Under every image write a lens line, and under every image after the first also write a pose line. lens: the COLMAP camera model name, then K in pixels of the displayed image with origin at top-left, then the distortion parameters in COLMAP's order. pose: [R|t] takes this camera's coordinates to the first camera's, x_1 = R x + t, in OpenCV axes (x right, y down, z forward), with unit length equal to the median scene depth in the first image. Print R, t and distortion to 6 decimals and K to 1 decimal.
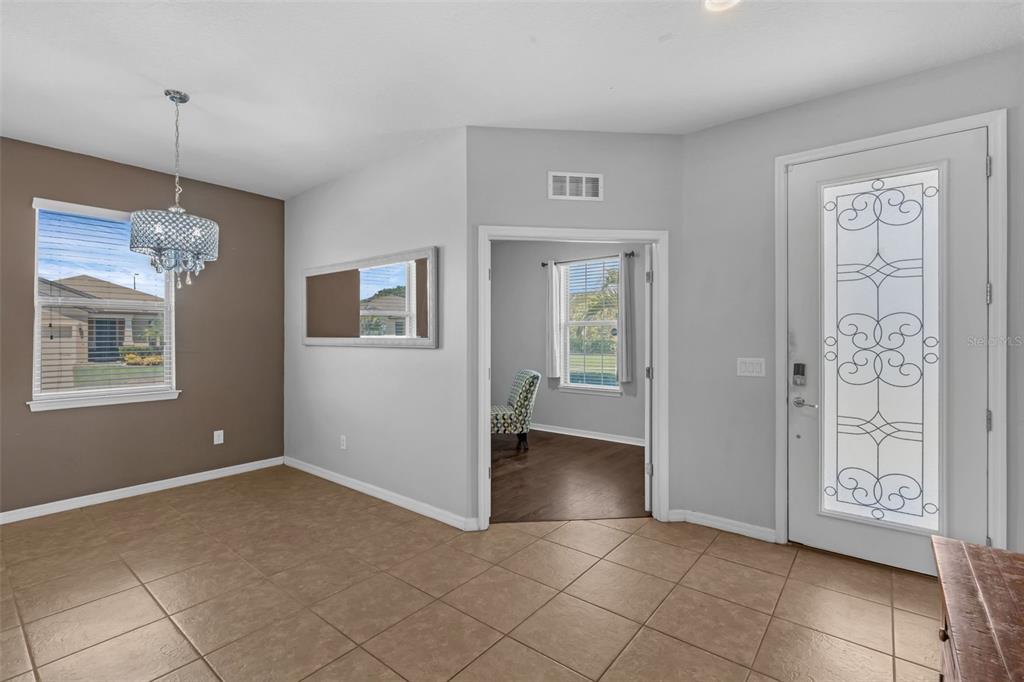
lens RADIAL K [[467.8, 0, 525.4], [0, 467.8, 340.4], [0, 0, 1]] dist [-0.004813, -0.000354]
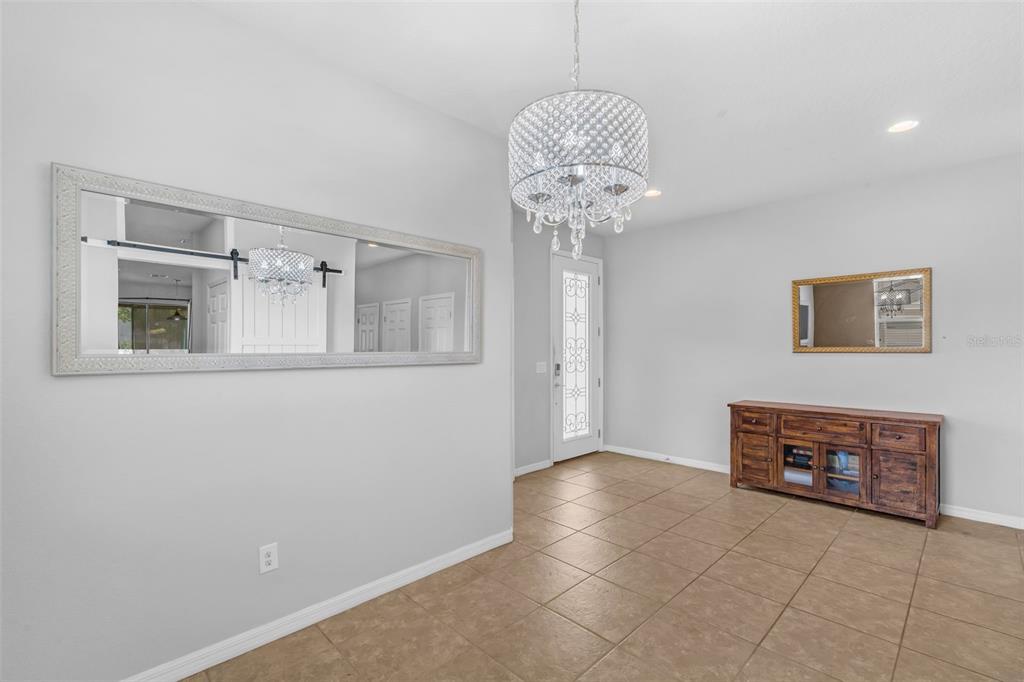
lens RADIAL K [[455.7, 0, 515.4], [0, 455.7, 349.0], [0, 0, 1]] dist [-0.000596, 0.000255]
pose [[0.115296, -0.003526, 0.993325, -1.057619], [0.005785, 0.999979, 0.002878, -0.012327], [-0.993314, 0.005414, 0.115314, 0.834869]]
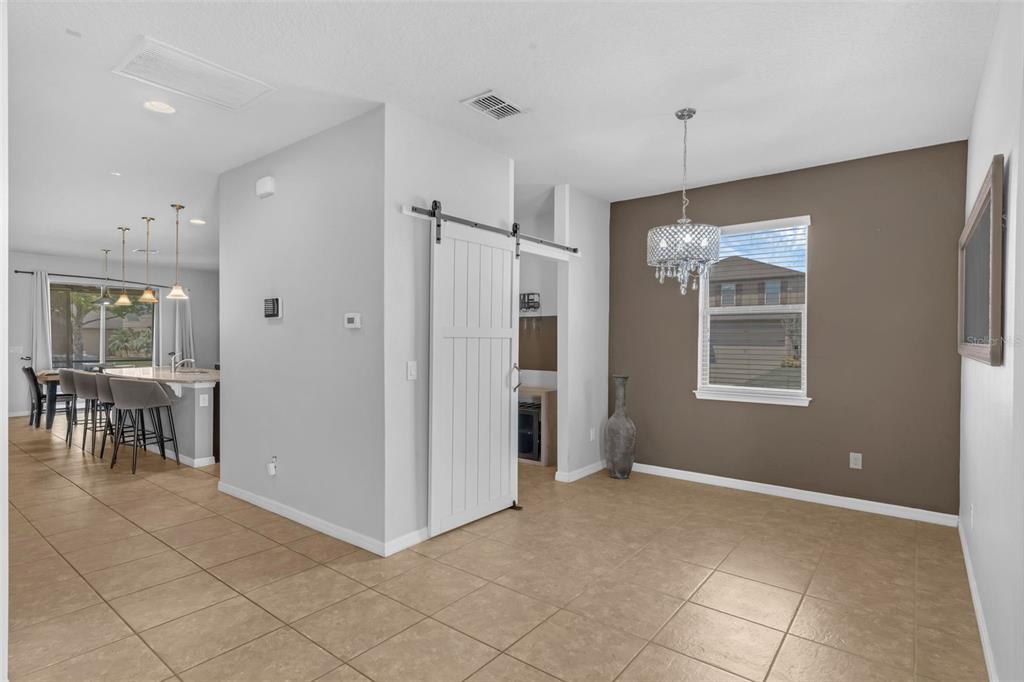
lens RADIAL K [[511.6, 0, 512.0], [0, 511.6, 341.0], [0, 0, 1]] dist [0.033816, -0.000407]
pose [[-0.002619, 0.000881, -0.999996, 0.360015], [-0.013389, 0.999910, 0.000916, 0.000220], [0.999907, 0.013392, -0.002607, 0.502711]]
